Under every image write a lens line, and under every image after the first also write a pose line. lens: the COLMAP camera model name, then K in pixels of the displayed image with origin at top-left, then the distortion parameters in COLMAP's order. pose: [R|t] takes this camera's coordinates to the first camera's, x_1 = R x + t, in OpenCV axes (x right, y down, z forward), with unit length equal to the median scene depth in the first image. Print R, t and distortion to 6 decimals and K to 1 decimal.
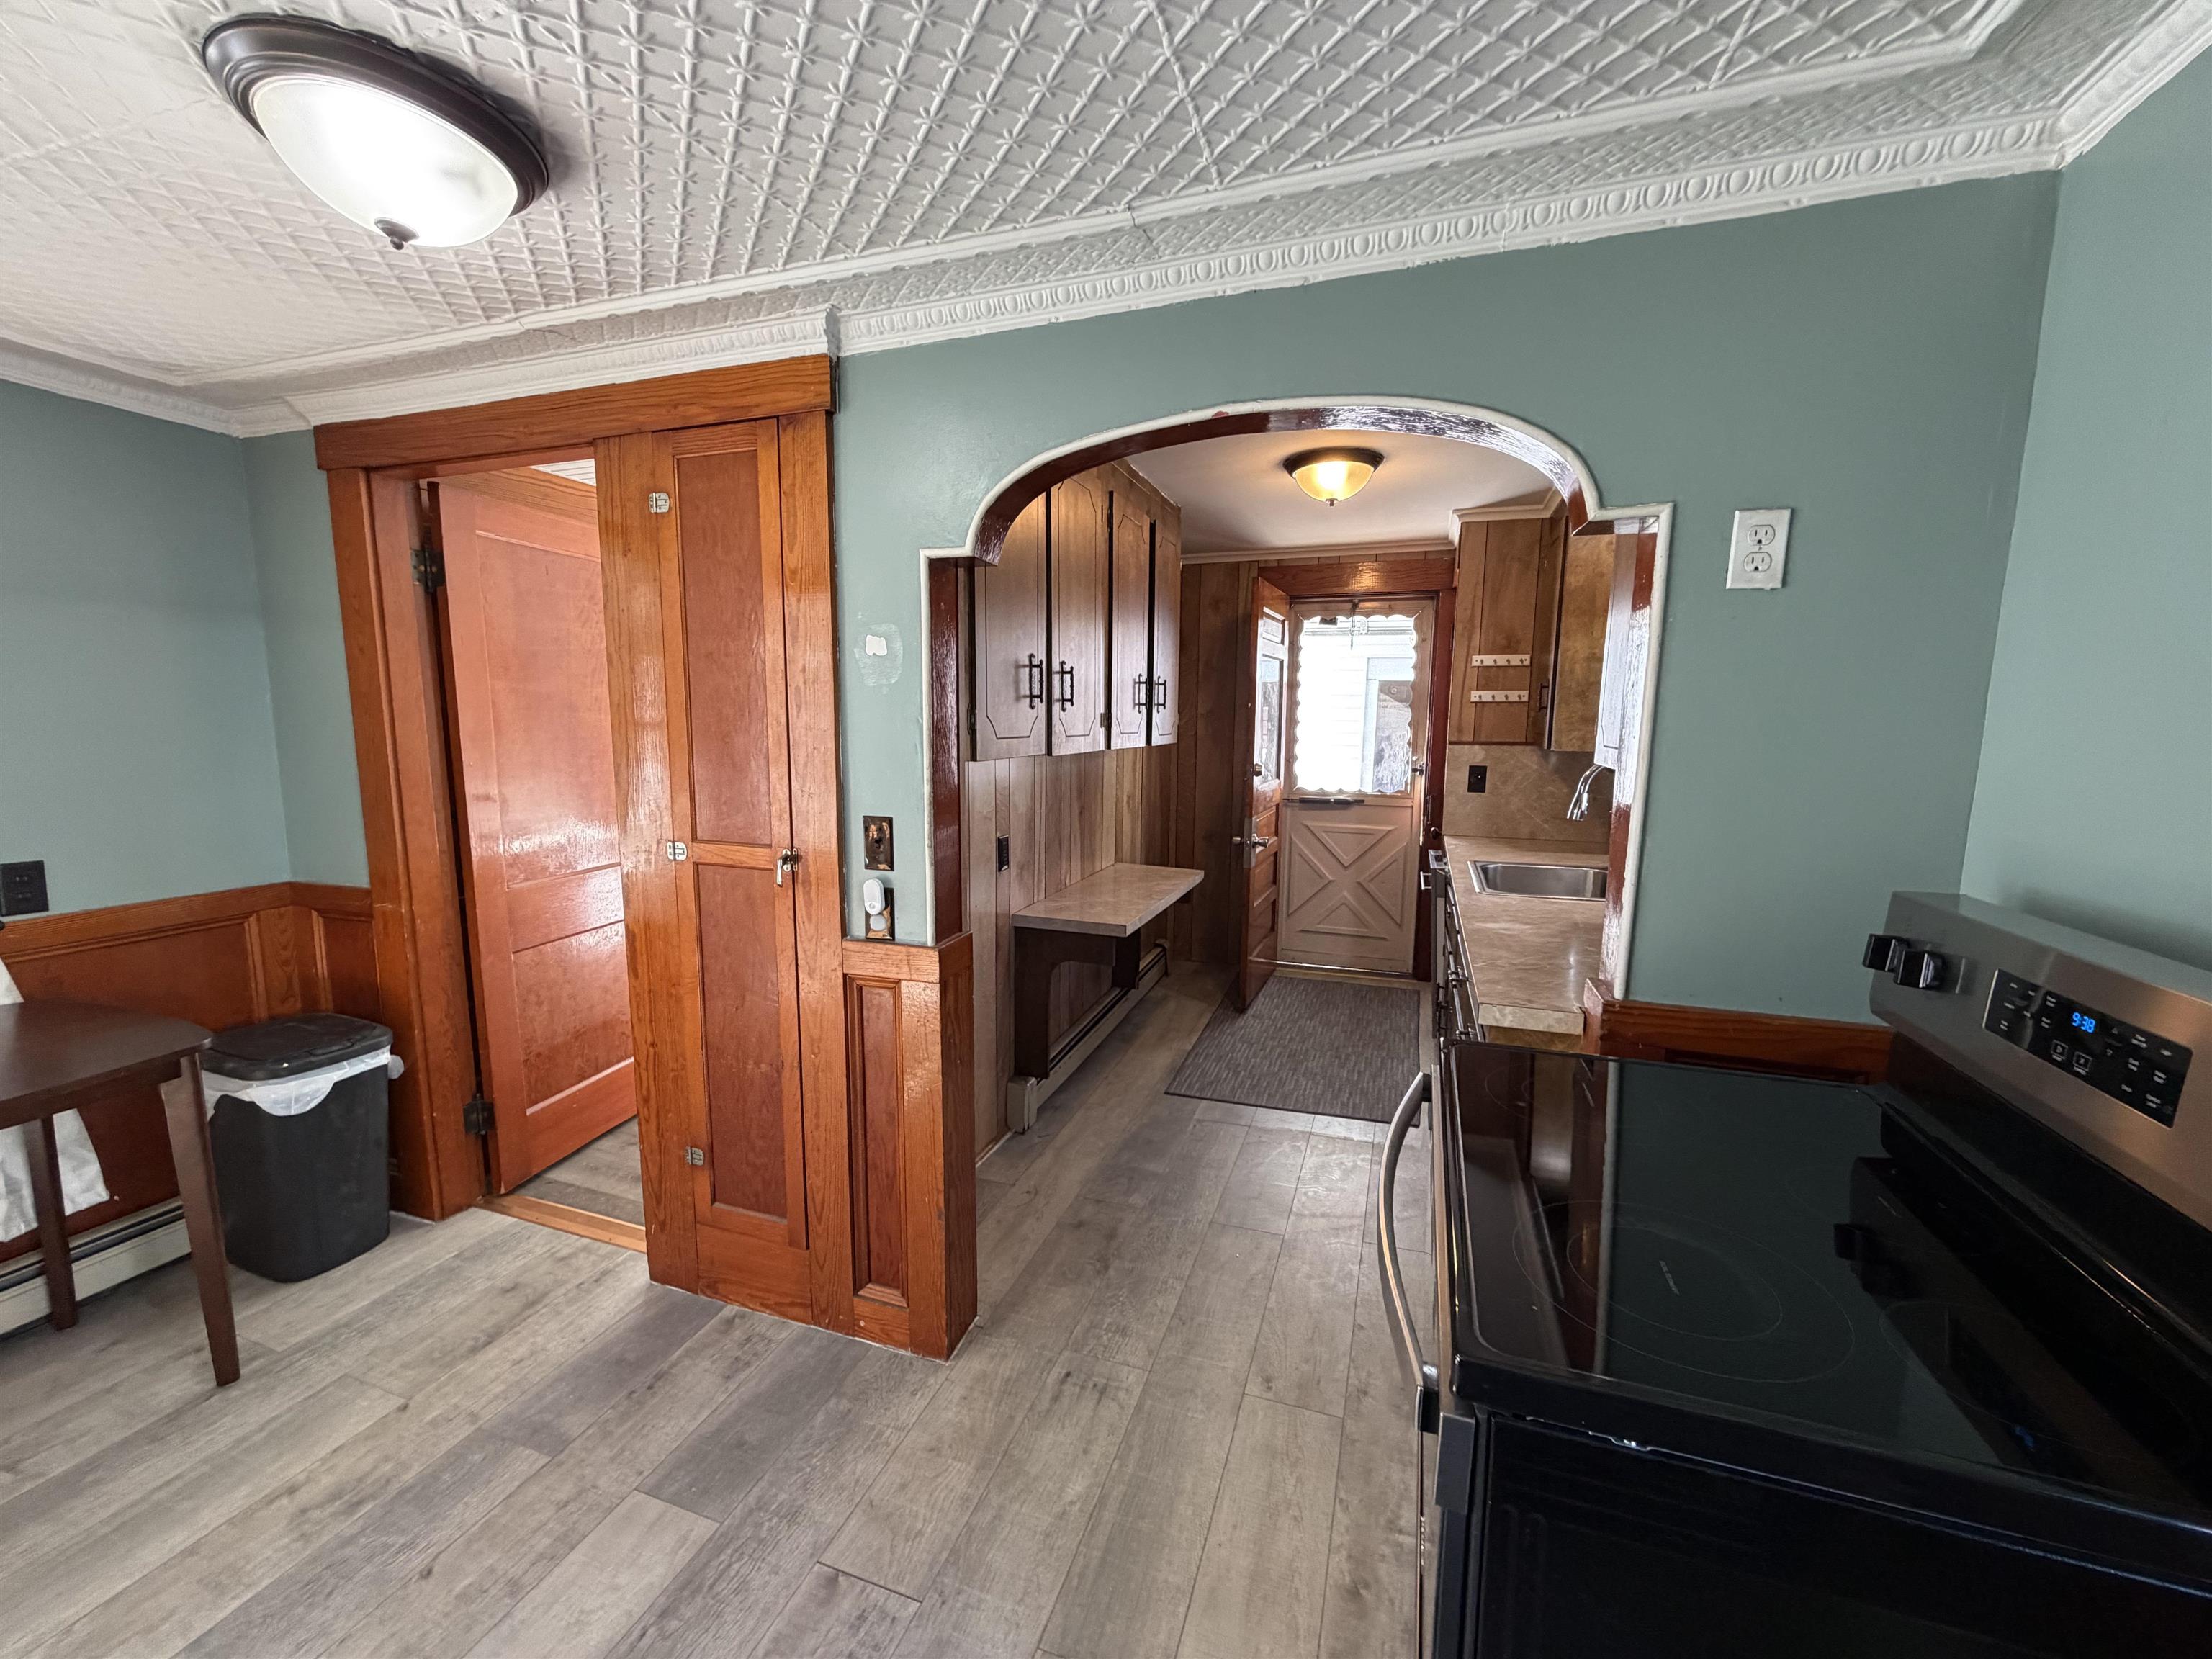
lens RADIAL K [[873.4, 0, 1105.3], [0, 873.4, 836.9], [0, 0, 1]] dist [0.000378, 0.000720]
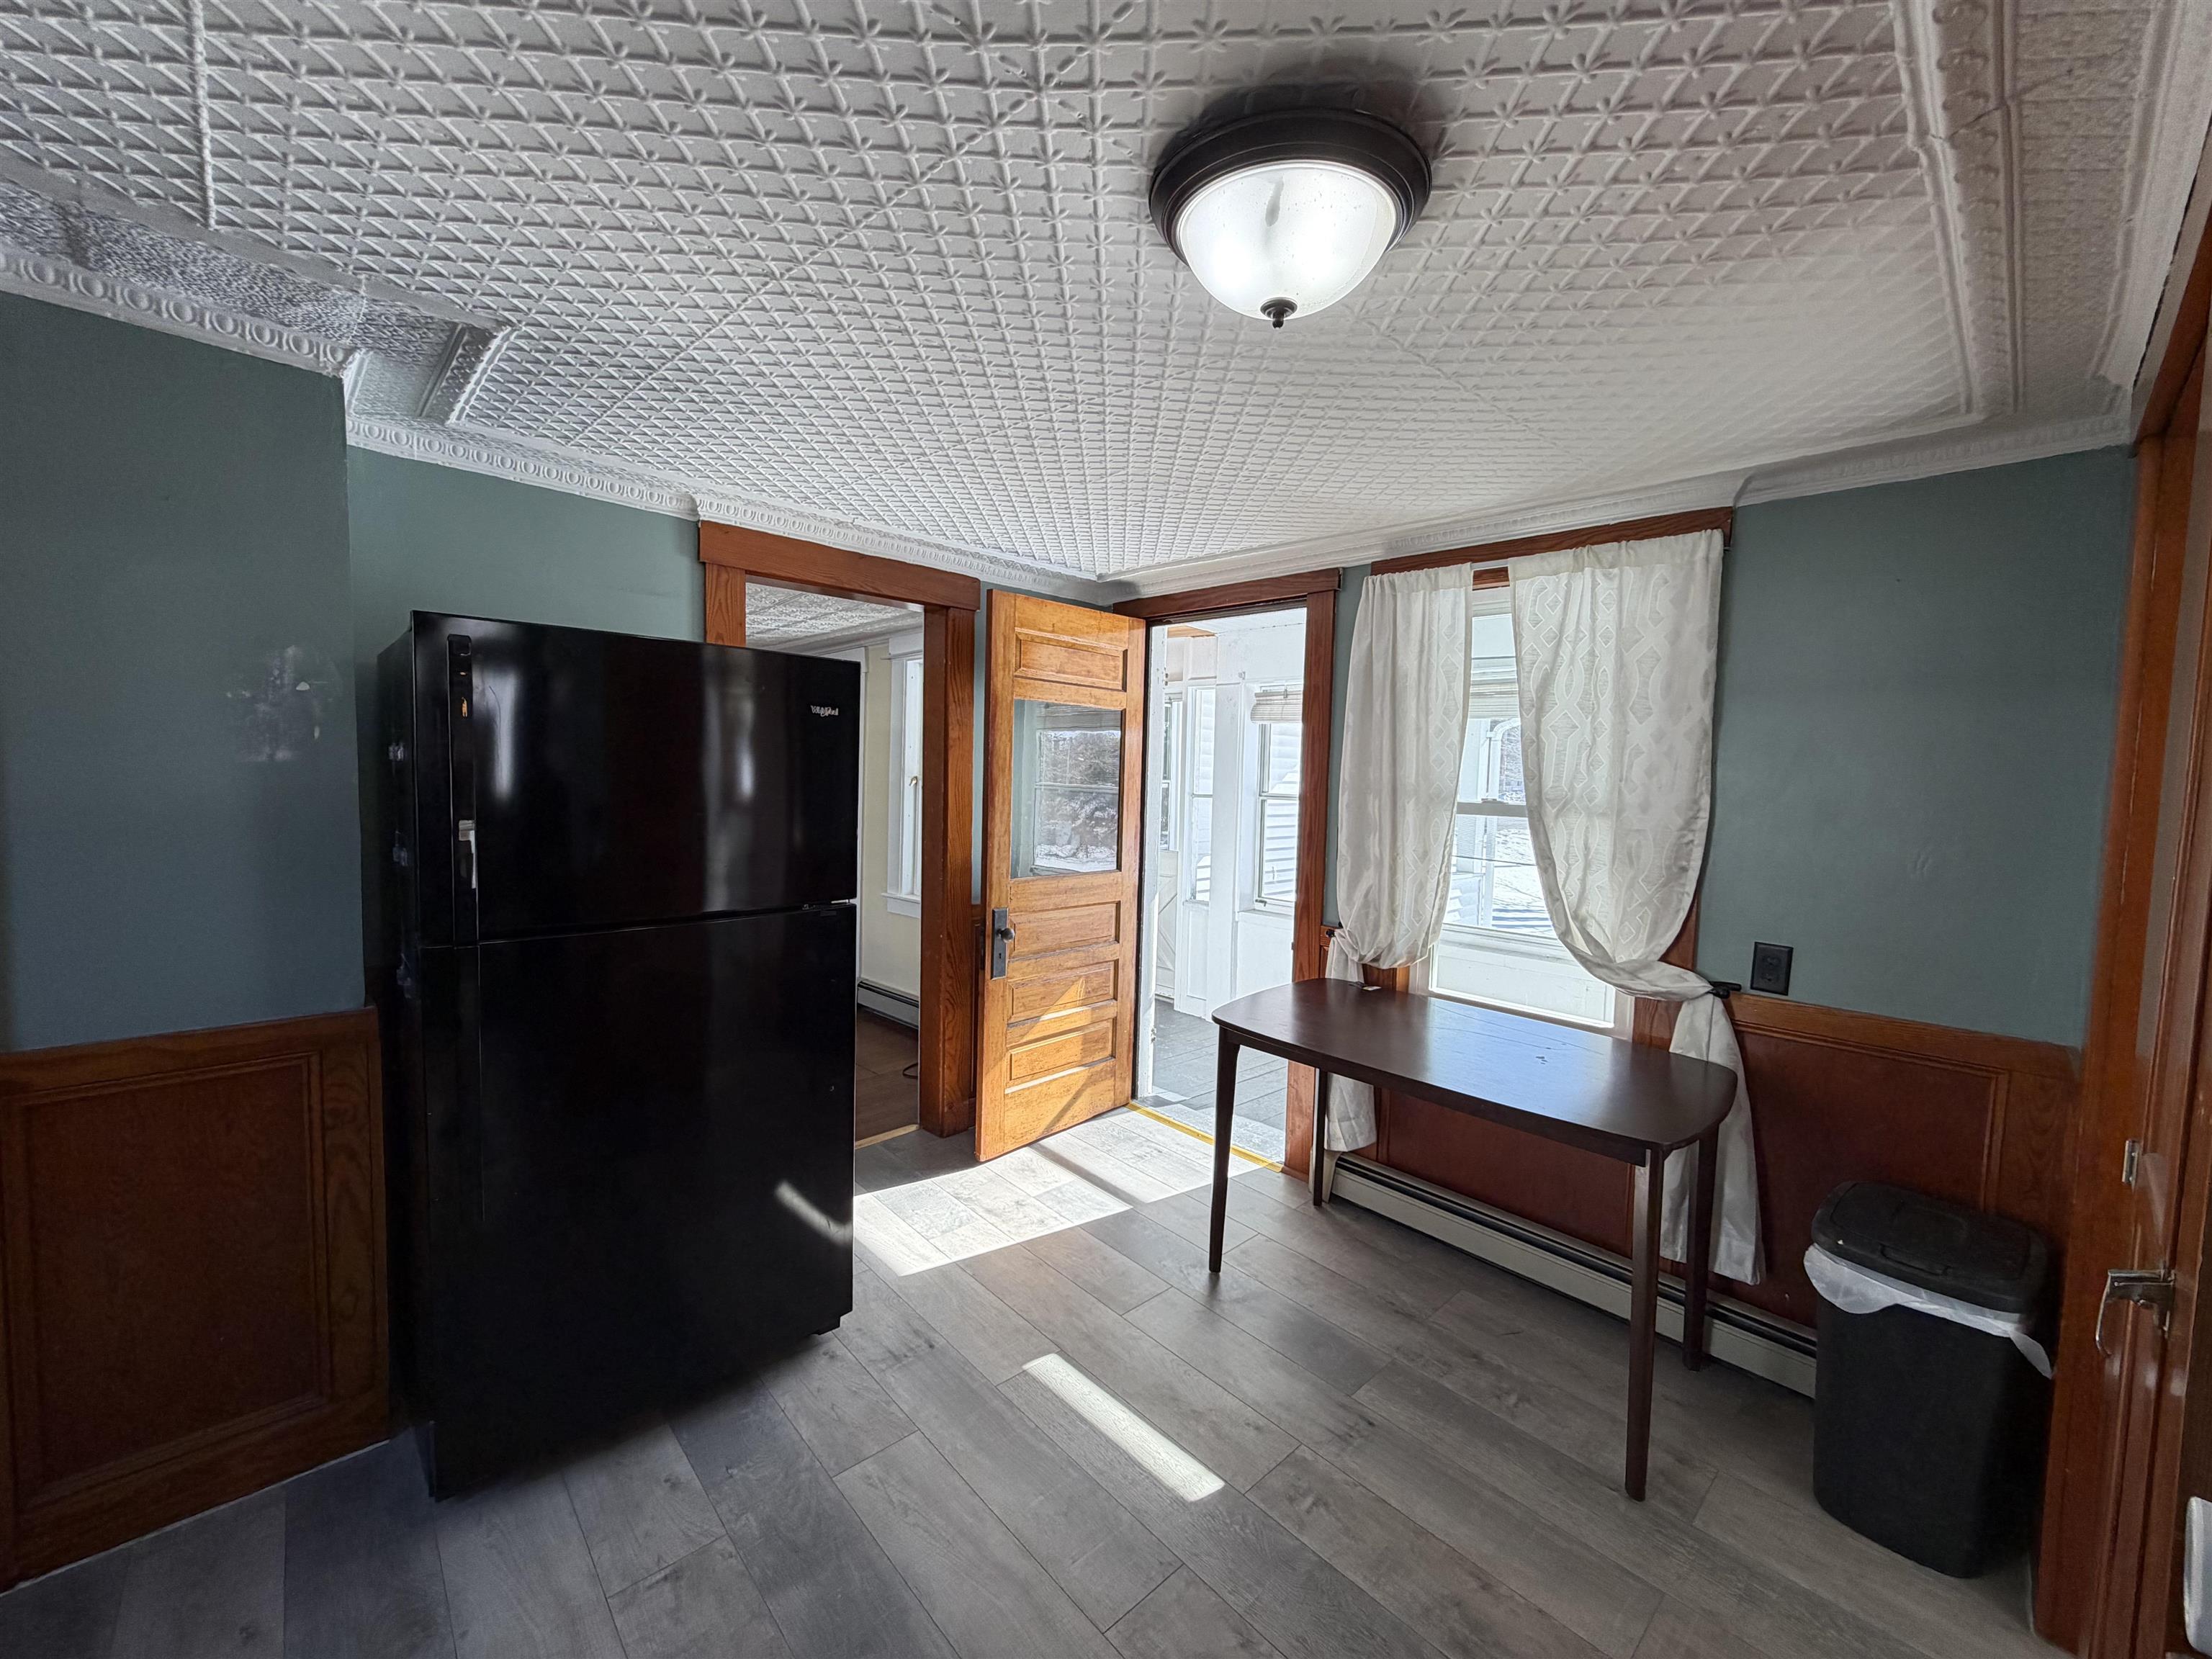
lens RADIAL K [[873.4, 0, 1102.5], [0, 873.4, 829.5], [0, 0, 1]] dist [0.000378, 0.000720]
pose [[-0.465442, 0.032790, -0.884471, 0.087705], [-0.148746, 0.982202, 0.114689, -0.108045], [0.872490, 0.184943, -0.452281, 0.714876]]
